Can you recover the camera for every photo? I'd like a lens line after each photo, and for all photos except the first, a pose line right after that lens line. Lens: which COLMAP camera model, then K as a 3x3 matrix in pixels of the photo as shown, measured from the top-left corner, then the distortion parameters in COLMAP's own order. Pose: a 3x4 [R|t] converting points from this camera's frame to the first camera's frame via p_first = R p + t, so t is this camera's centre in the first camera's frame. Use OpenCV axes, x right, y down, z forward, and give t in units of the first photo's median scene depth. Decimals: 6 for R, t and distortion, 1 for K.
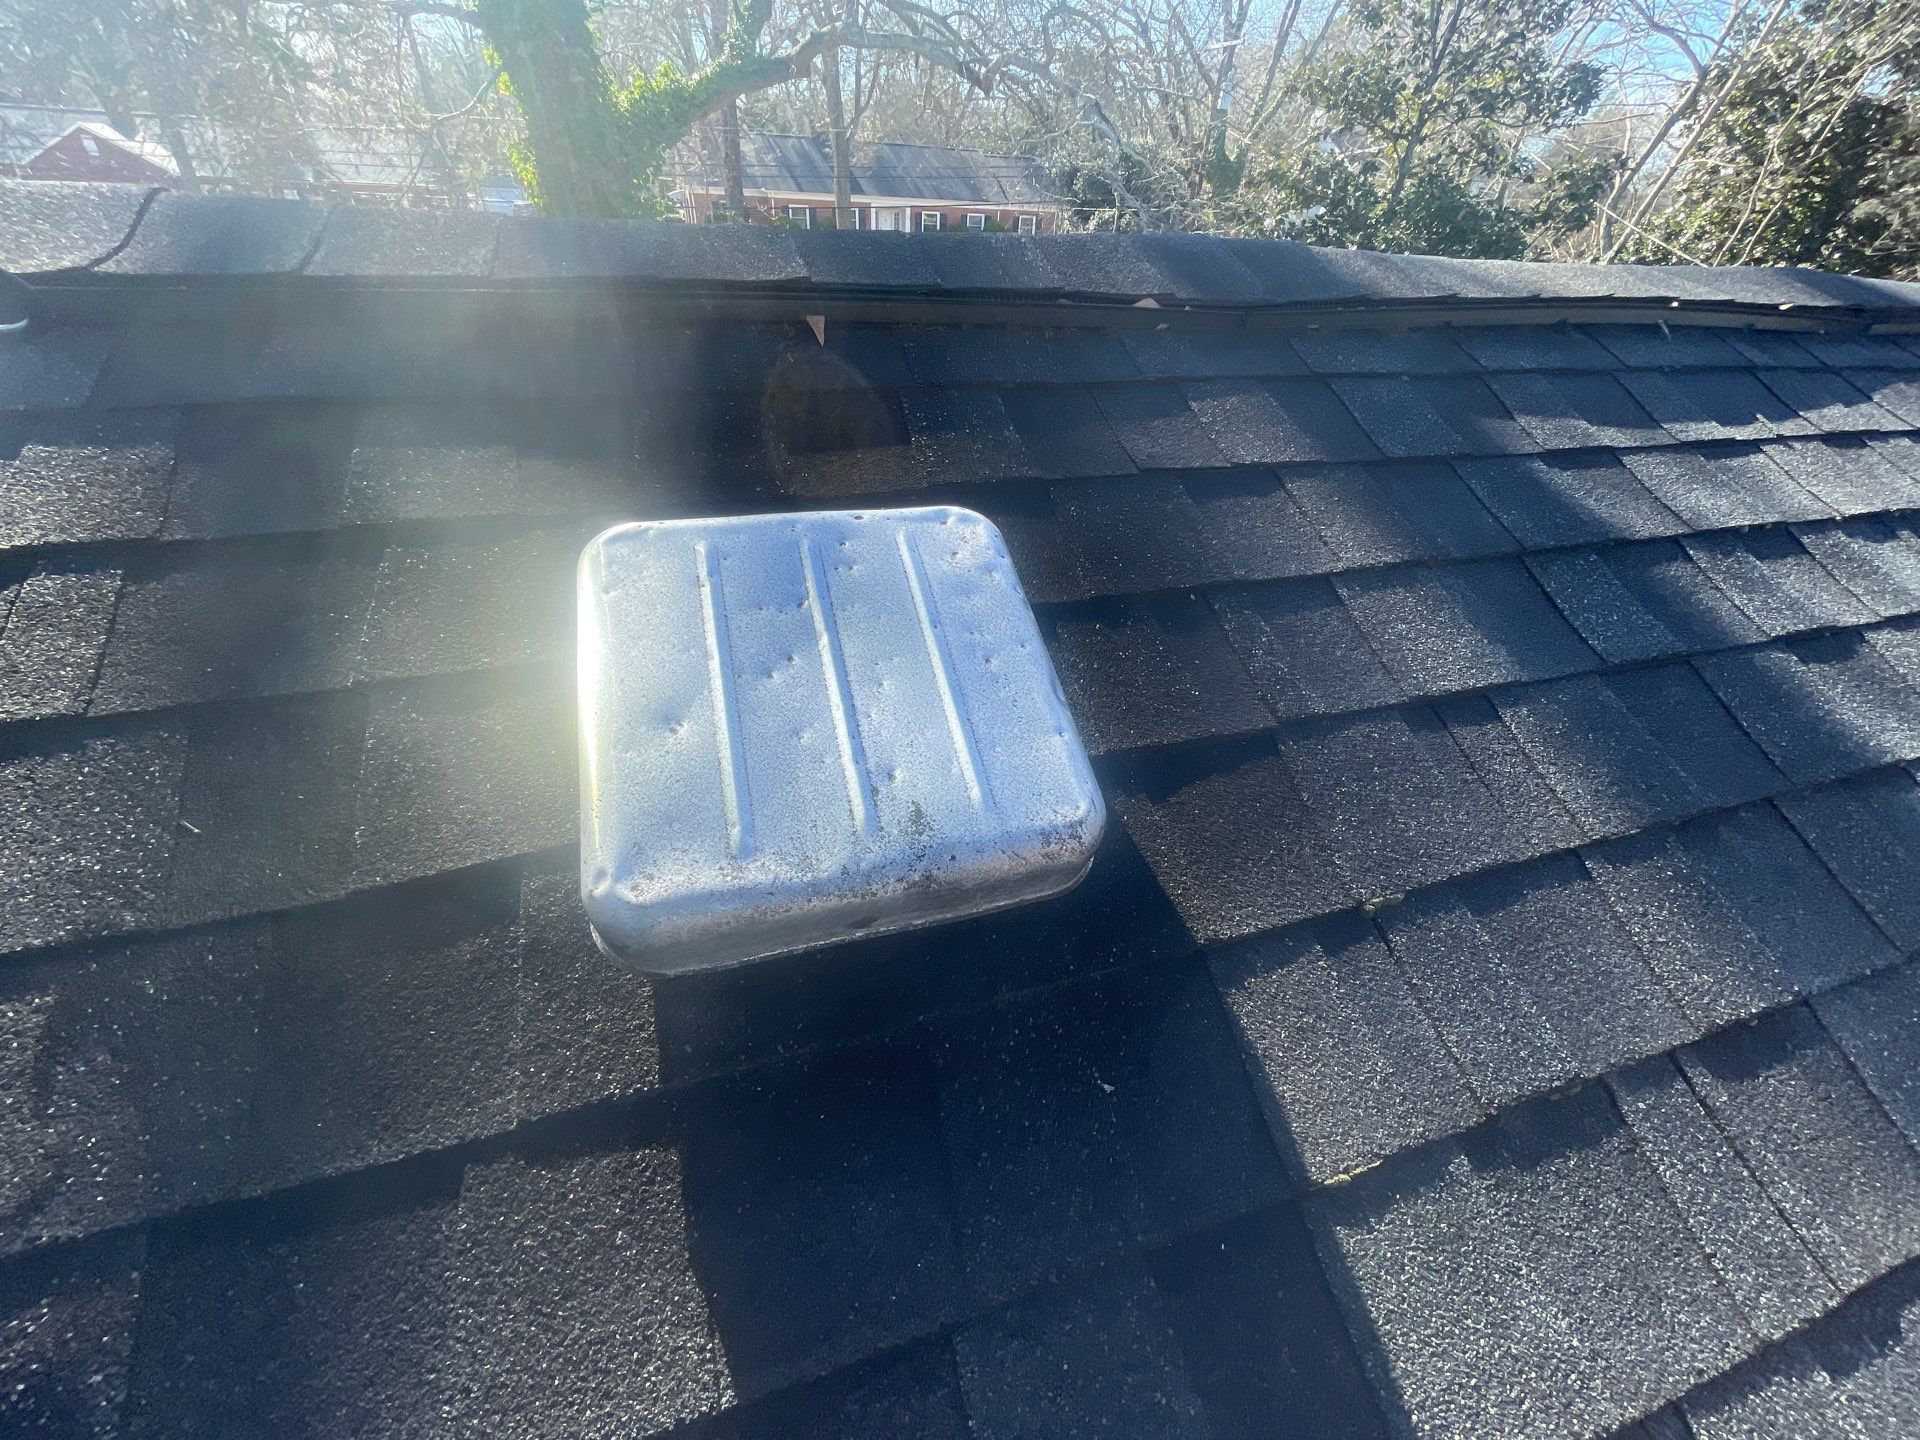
lens RADIAL K [[774.9, 0, 960.0], [0, 774.9, 720.0], [0, 0, 1]] dist [-0.002146, -0.000161]
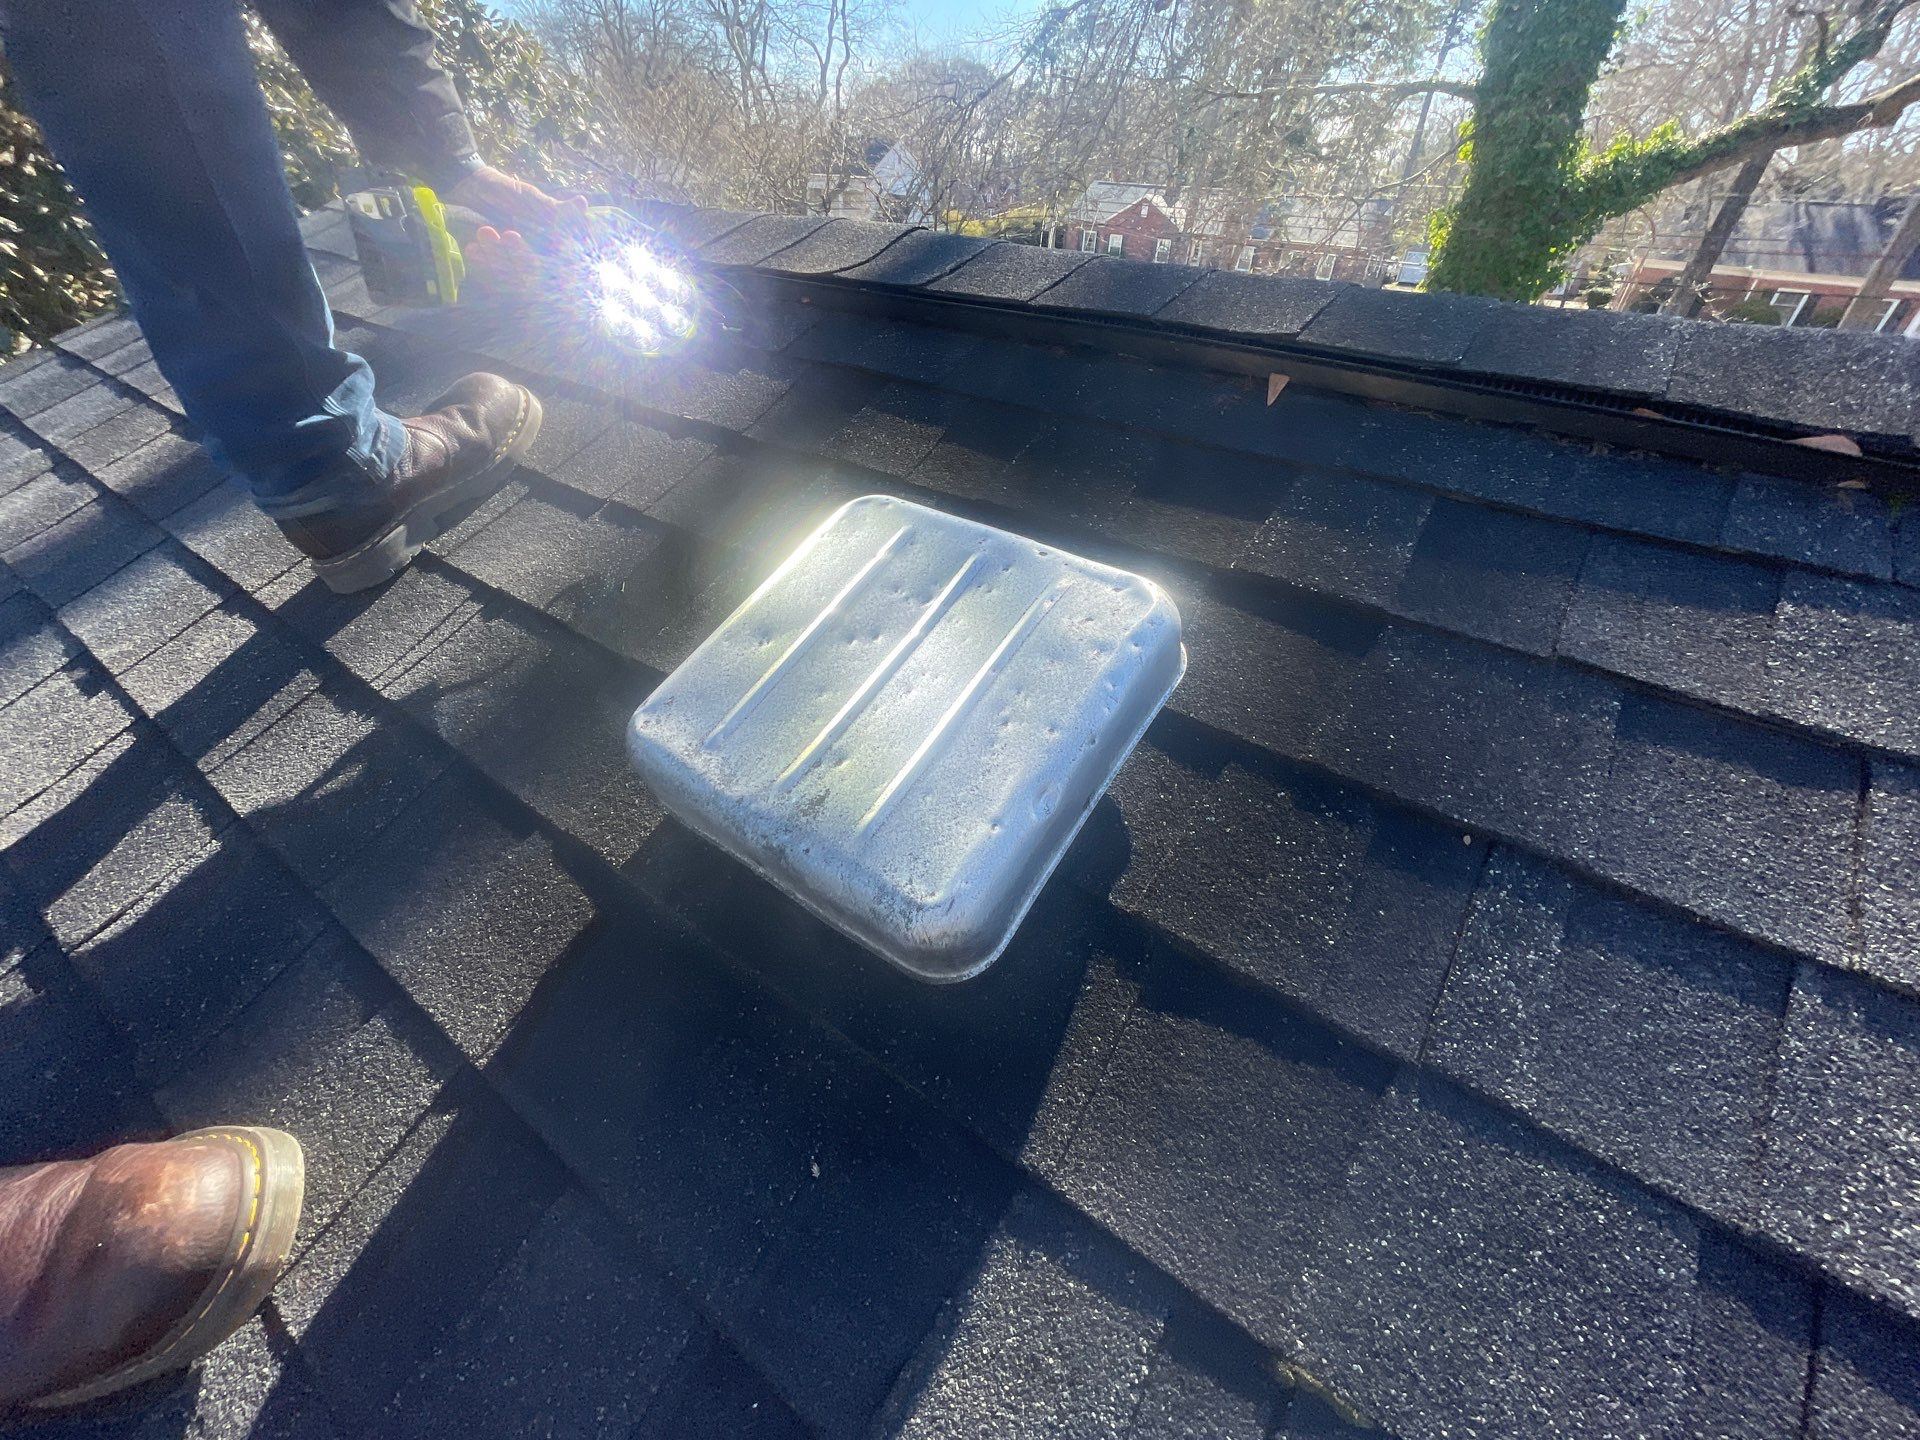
lens RADIAL K [[774.9, 0, 960.0], [0, 774.9, 720.0], [0, 0, 1]] dist [-0.002146, -0.000161]
pose [[0.591435, 0.443426, -0.673483, 0.462121], [-0.482271, 0.863892, 0.145275, -0.139525], [0.646235, 0.238880, 0.724787, 0.218032]]
